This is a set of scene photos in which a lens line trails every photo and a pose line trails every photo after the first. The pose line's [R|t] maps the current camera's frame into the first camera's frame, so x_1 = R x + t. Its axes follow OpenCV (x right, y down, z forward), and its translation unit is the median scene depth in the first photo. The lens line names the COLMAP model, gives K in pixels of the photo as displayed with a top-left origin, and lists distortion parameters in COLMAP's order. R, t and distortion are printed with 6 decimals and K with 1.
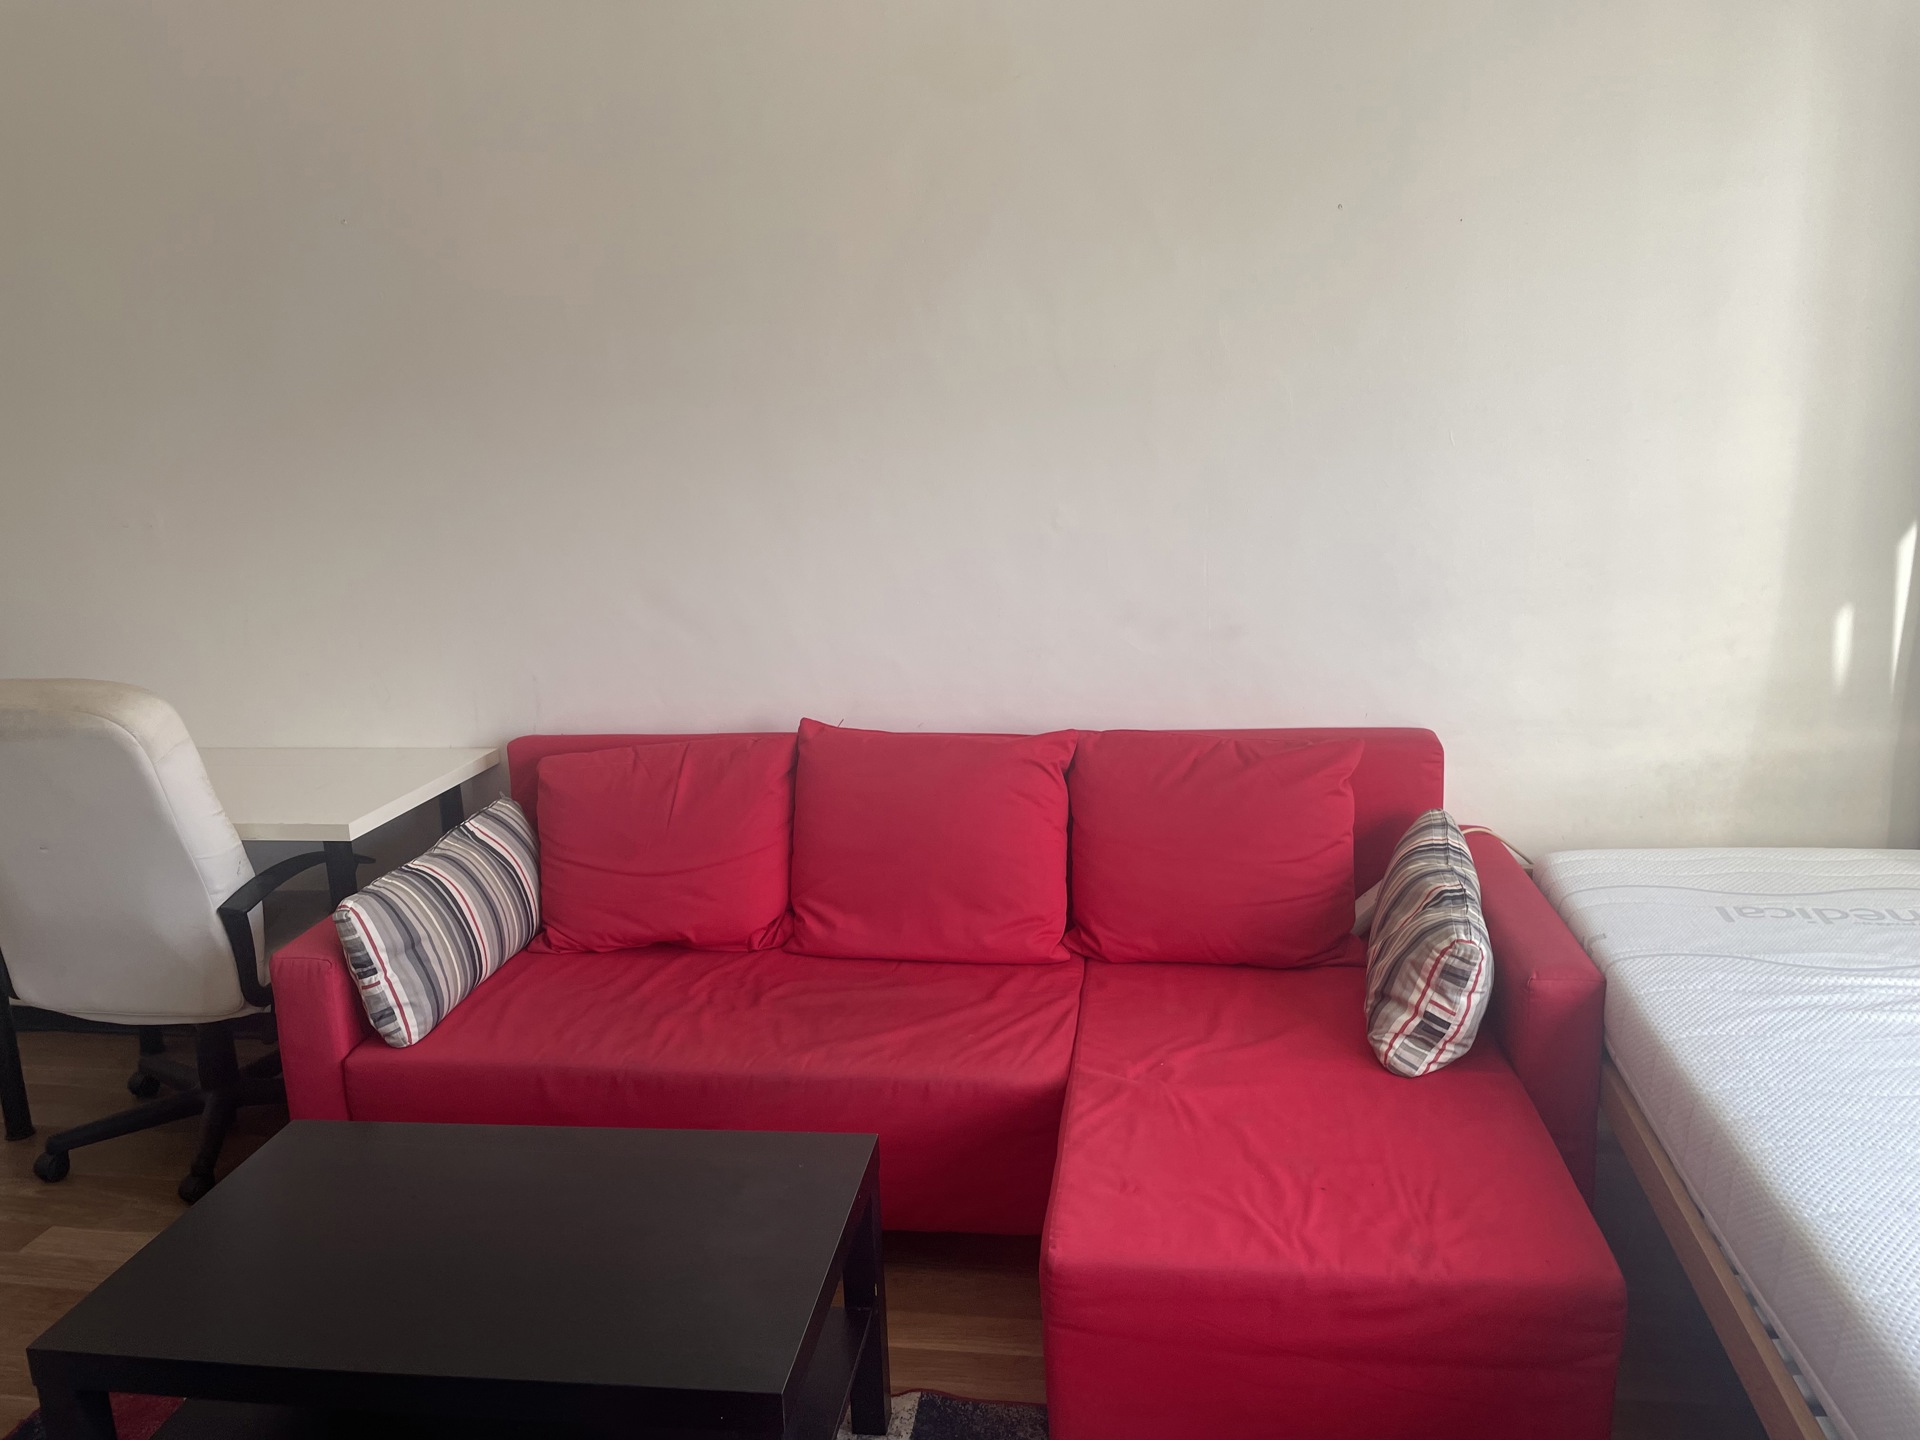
lens RADIAL K [[1454.6, 0, 957.9], [0, 1454.6, 715.5], [0, 0, 1]] dist [0.002579, -0.010926]
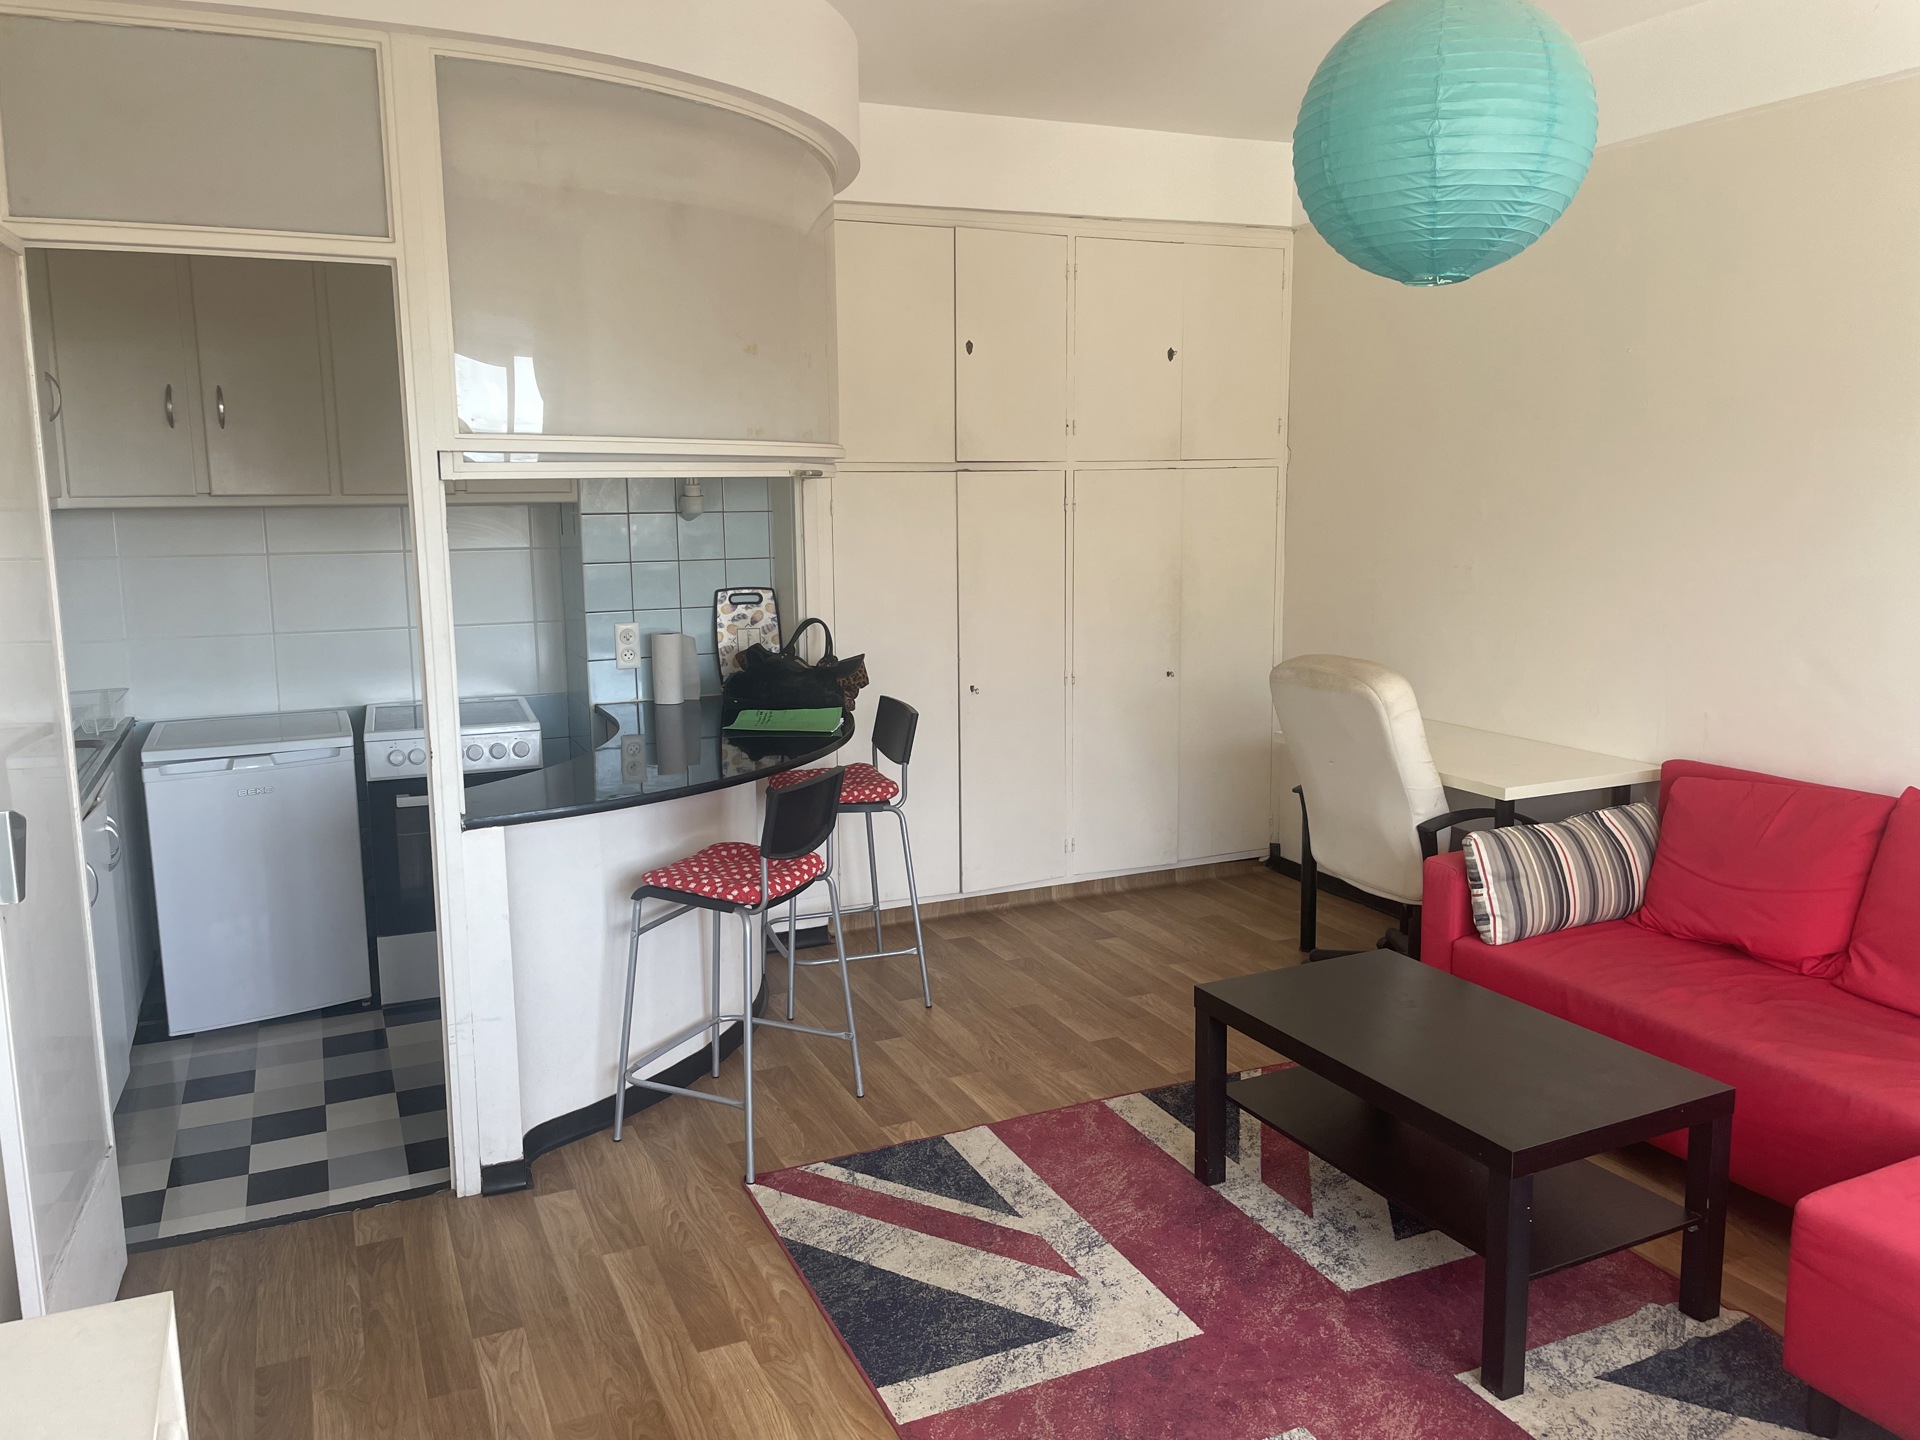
lens RADIAL K [[1454.6, 0, 961.9], [0, 1454.6, 716.2], [0, 0, 1]] dist [0.002579, -0.010926]
pose [[0.547913, 0.163083, -0.820484, 0.465925], [-0.186813, 0.979897, 0.070016, 0.005904], [0.815409, 0.114915, 0.567365, -0.253798]]
